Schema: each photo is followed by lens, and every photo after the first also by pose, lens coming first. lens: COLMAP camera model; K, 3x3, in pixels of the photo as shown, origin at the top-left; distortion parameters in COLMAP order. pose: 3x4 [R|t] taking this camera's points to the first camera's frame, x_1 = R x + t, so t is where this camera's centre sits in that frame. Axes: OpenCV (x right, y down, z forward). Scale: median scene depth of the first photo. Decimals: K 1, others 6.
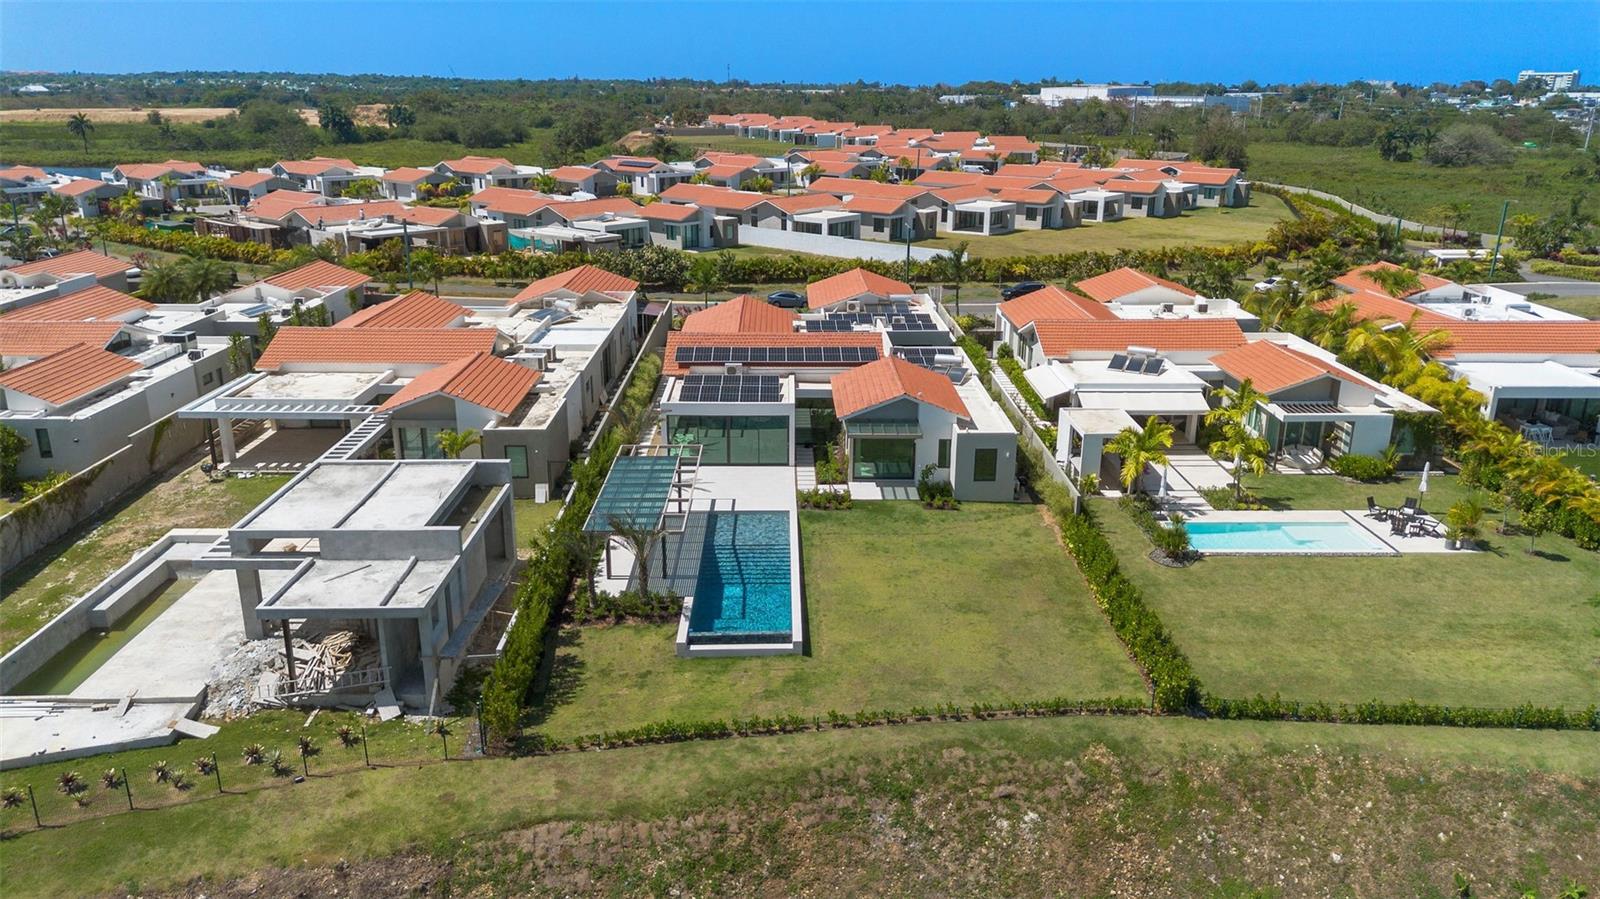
lens RADIAL K [[1162.1, 0, 800.1], [0, 1162.1, 439.9], [0, 0, 1]] dist [0.057066, -0.050732]
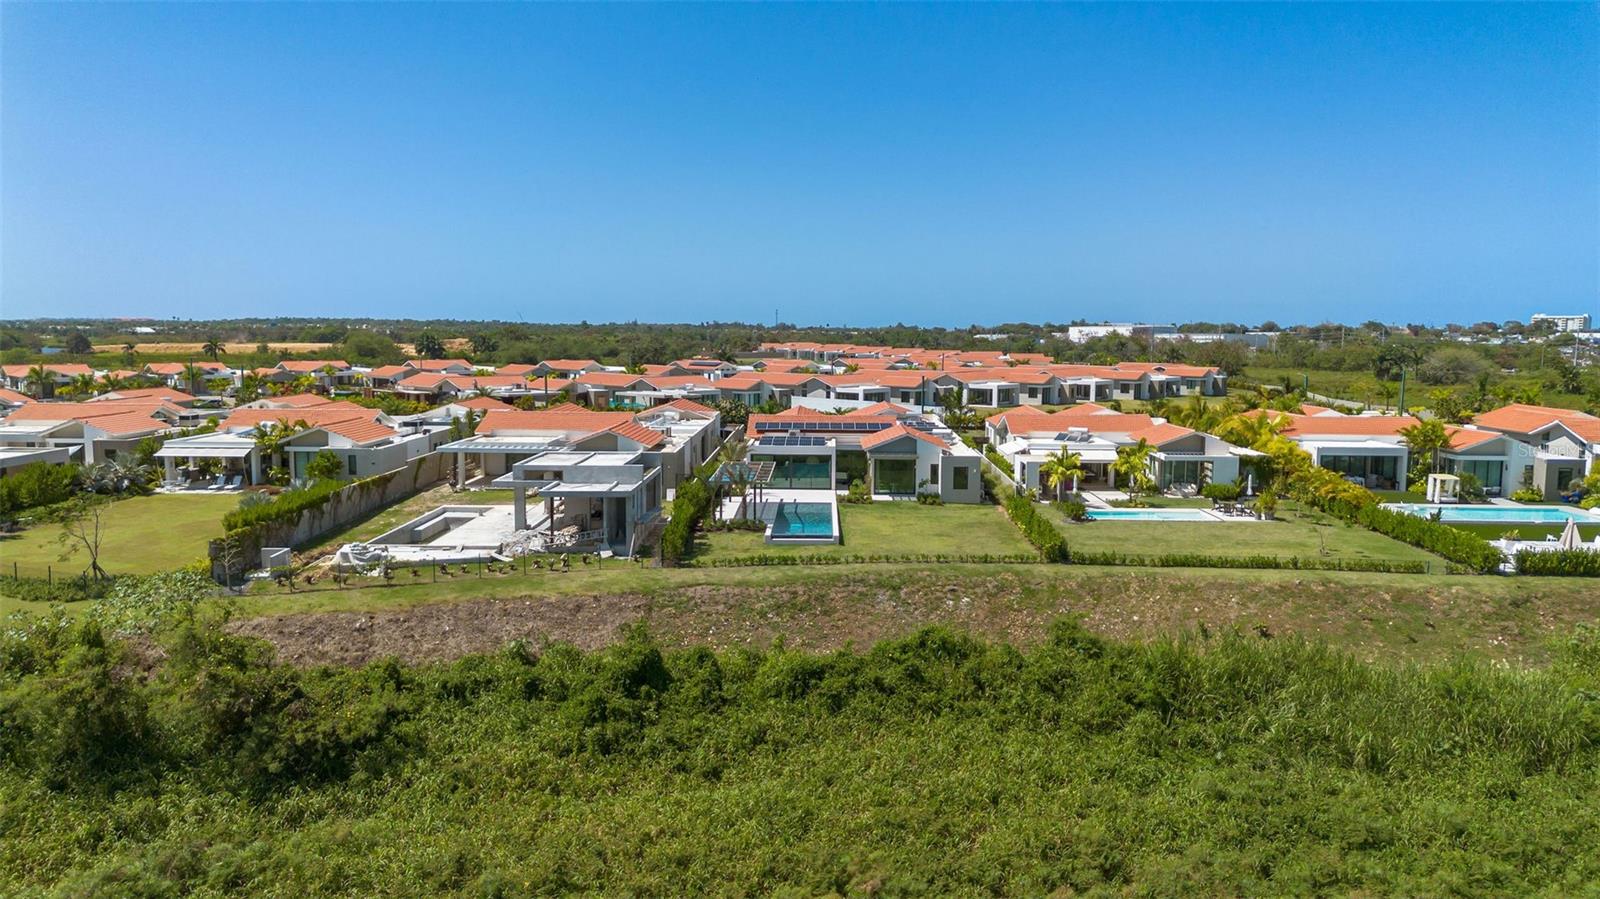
lens RADIAL K [[1162.1, 0, 800.1], [0, 1162.1, 439.9], [0, 0, 1]] dist [0.057066, -0.050732]
pose [[0.999307, 0.003514, -0.037065, 0.006733], [-0.010888, 0.979596, -0.200682, 0.347755], [0.035603, 0.200946, 0.978955, -0.630529]]
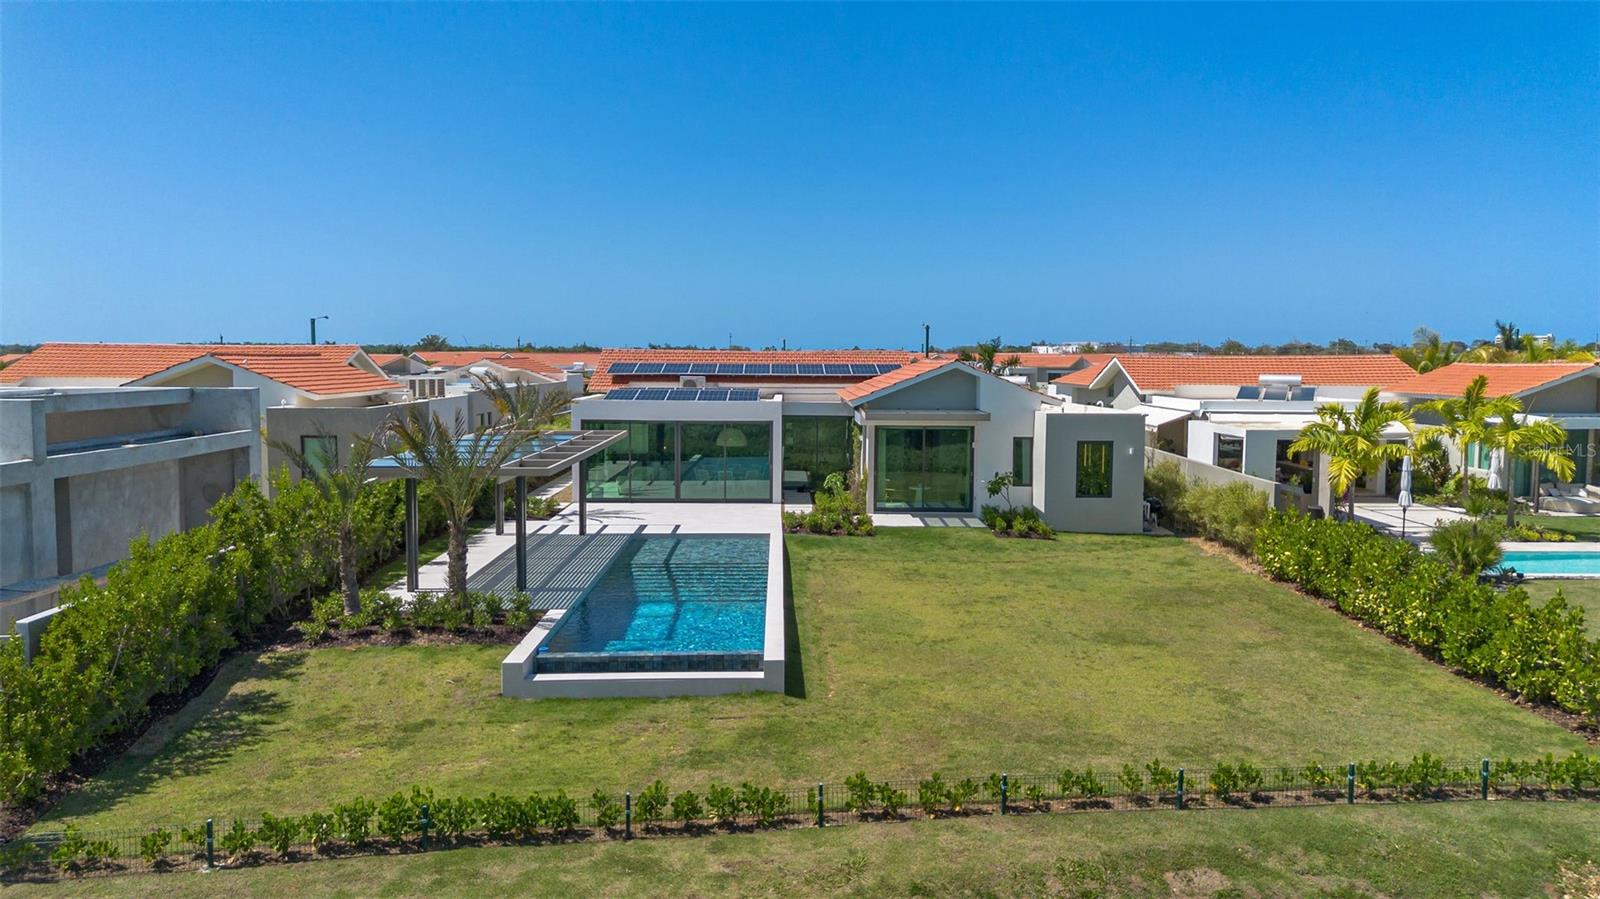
lens RADIAL K [[1162.1, 0, 800.1], [0, 1162.1, 439.9], [0, 0, 1]] dist [0.057066, -0.050732]
pose [[1.000000, -0.000681, 0.000439, 0.007140], [0.000762, 0.974675, -0.223627, 0.176192], [-0.000276, 0.223627, 0.974675, 0.501008]]
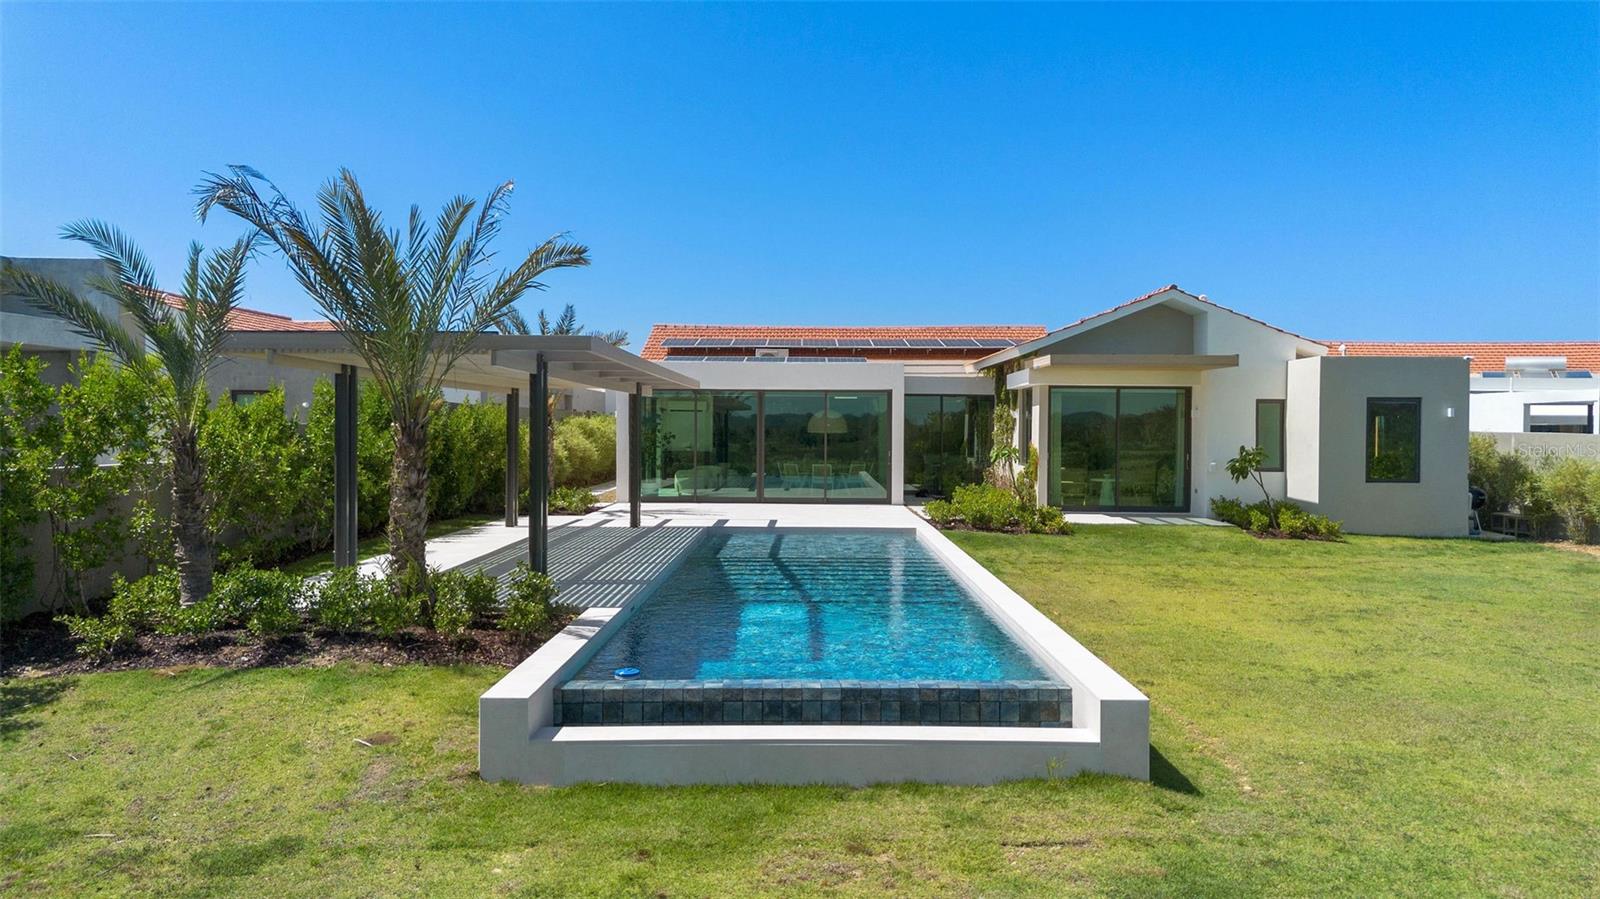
lens RADIAL K [[1162.1, 0, 800.1], [0, 1162.1, 439.9], [0, 0, 1]] dist [0.057066, -0.050732]
pose [[0.999660, 0.000866, -0.026056, -0.045903], [-0.008233, 0.958784, -0.284018, 0.172794], [0.024736, 0.284136, 0.958465, 0.744485]]
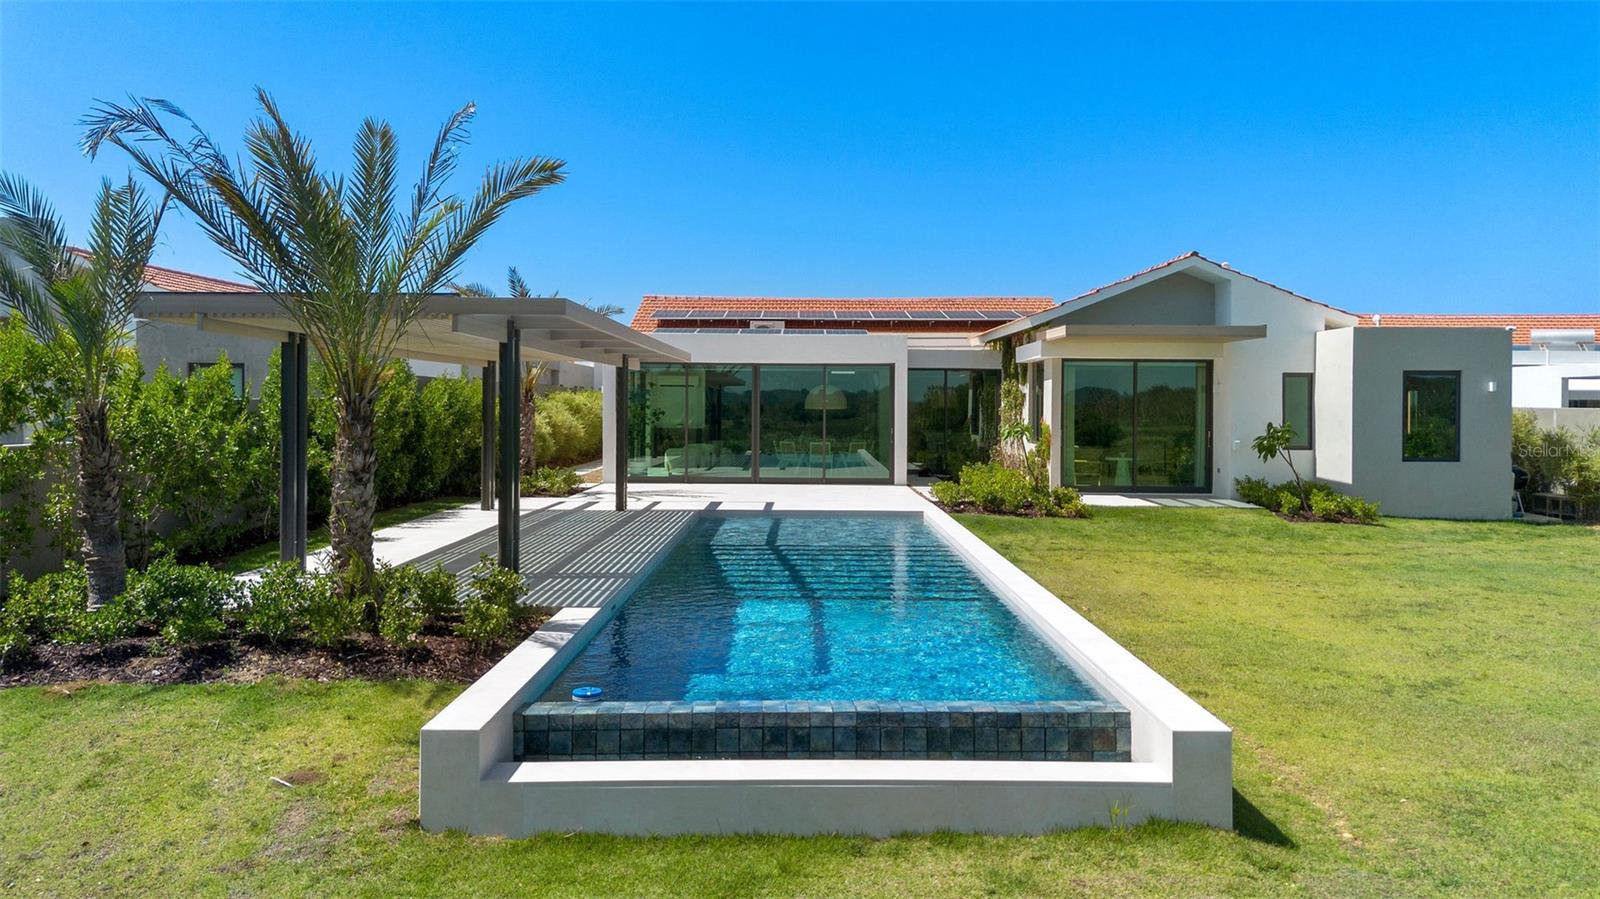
lens RADIAL K [[1170.9, 0, 799.4], [0, 1170.9, 425.2], [0, 0, 1]] dist [0.055607, -0.050983]
pose [[0.999778, 0.000672, -0.021079, -0.048588], [-0.006482, 0.960912, -0.276778, 0.164313], [0.020069, 0.276853, 0.960703, 0.773006]]
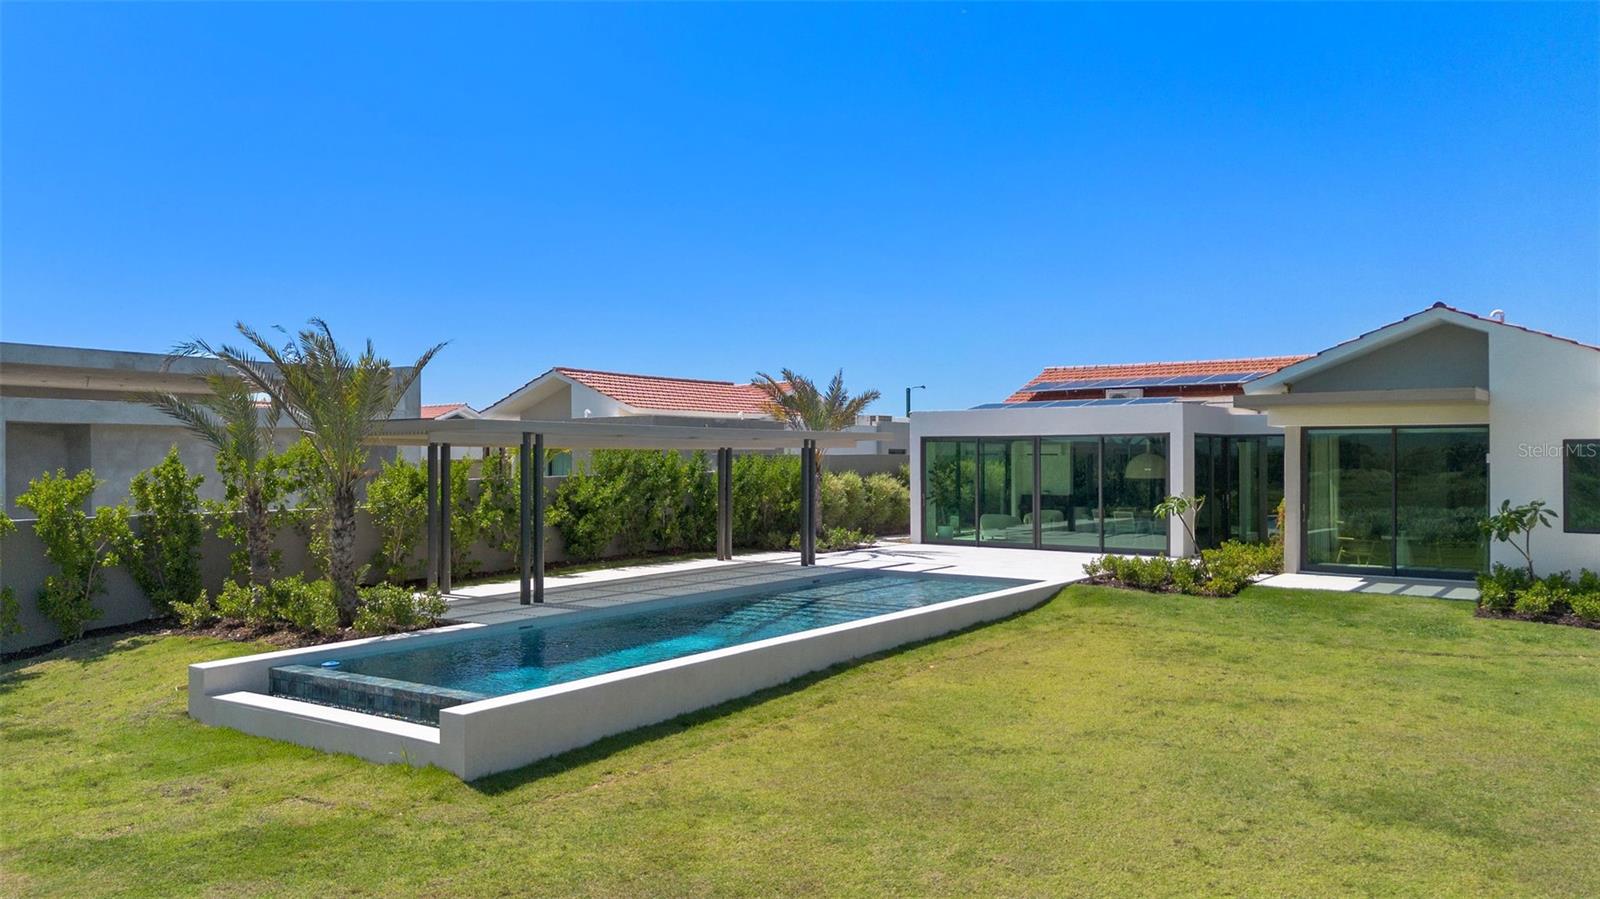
lens RADIAL K [[1178.7, 0, 762.7], [0, 1178.7, 450.5], [0, 0, 1]] dist [0.058395, -0.051648]
pose [[0.796346, -0.011683, -0.604729, 0.181987], [-0.172021, 0.954150, -0.244963, 0.157689], [0.579864, 0.299101, 0.757823, 0.772115]]
